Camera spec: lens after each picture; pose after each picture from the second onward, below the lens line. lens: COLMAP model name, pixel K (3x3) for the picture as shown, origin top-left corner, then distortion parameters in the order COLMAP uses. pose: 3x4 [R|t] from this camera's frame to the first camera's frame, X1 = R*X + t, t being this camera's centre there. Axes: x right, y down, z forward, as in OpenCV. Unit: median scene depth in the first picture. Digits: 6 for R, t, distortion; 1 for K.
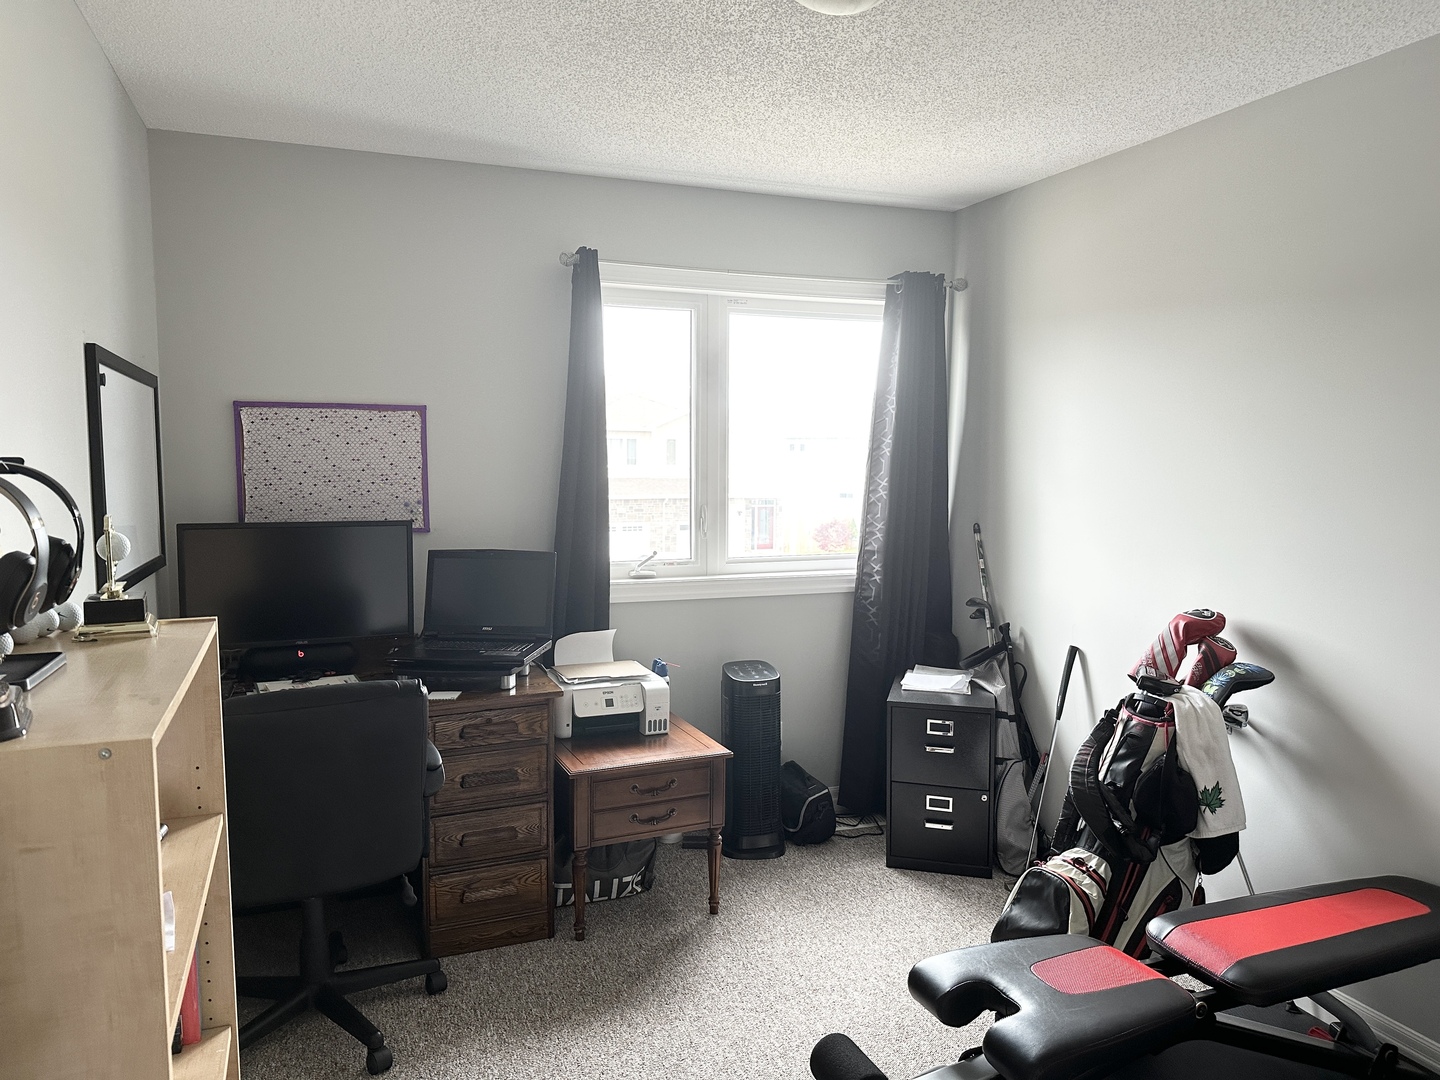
lens RADIAL K [[1013.4, 0, 720.0], [0, 1013.4, 540.0], [0, 0, 1]] dist [0.035542, -0.041190]
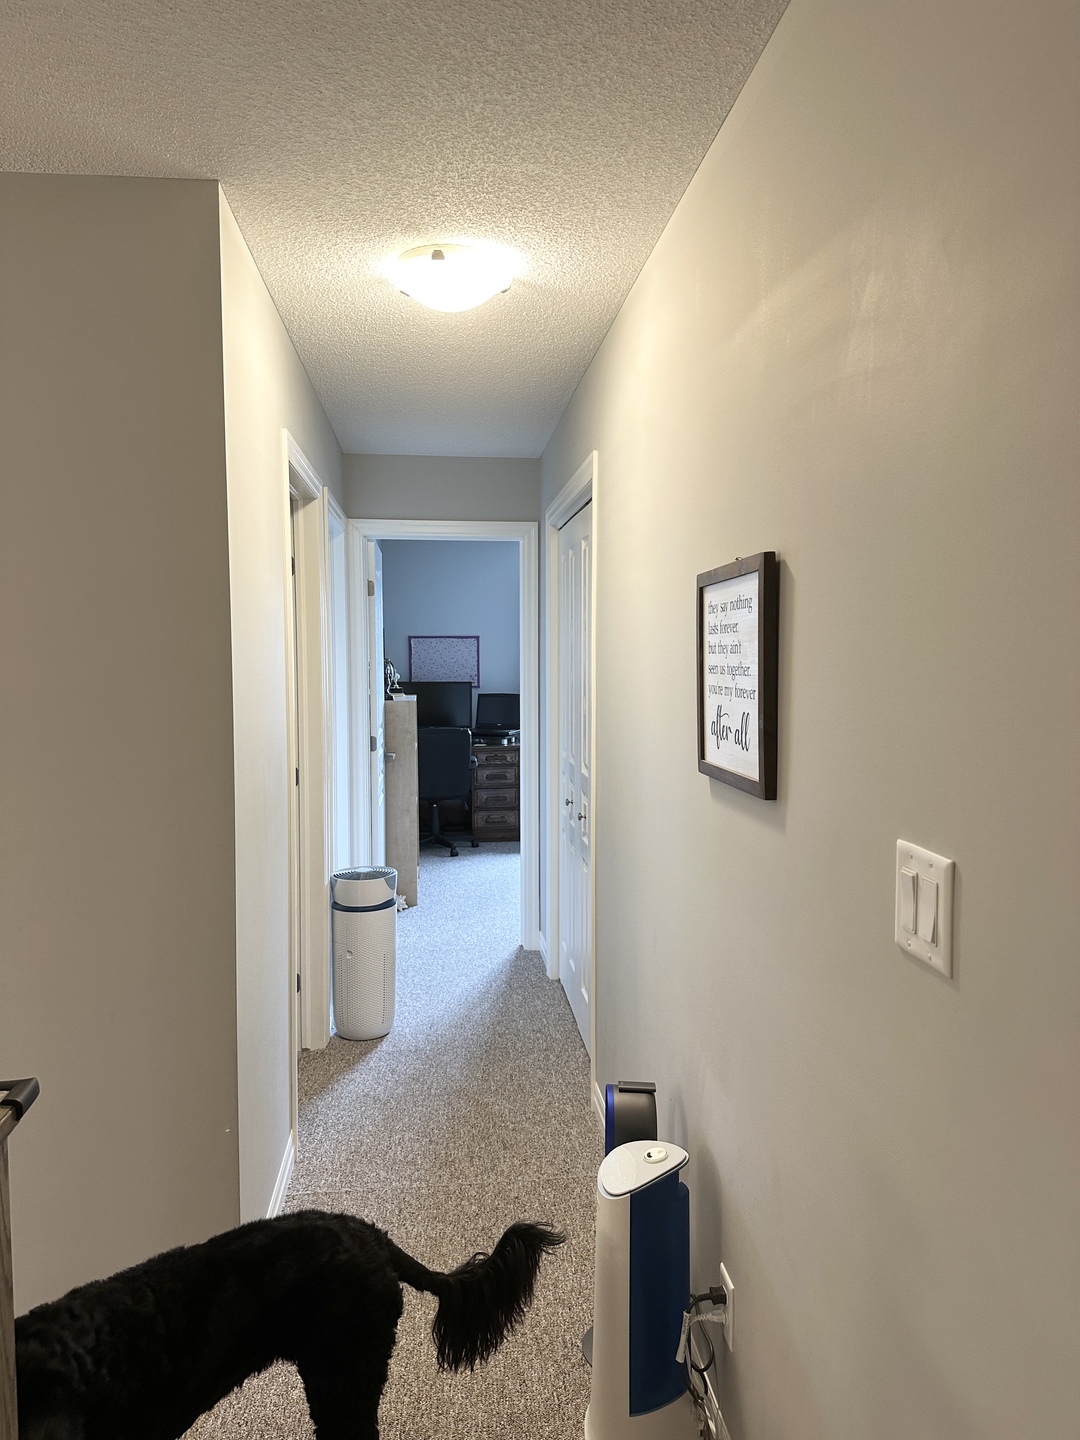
lens RADIAL K [[1013.4, 0, 540.0], [0, 1013.4, 720.0], [0, 0, 1]] dist [0.035542, -0.041190]
pose [[0.964163, 0.010398, -0.265106, 0.533220], [-0.015362, 0.999743, -0.016658, 0.115611], [0.264865, 0.020133, 0.964075, -1.396787]]
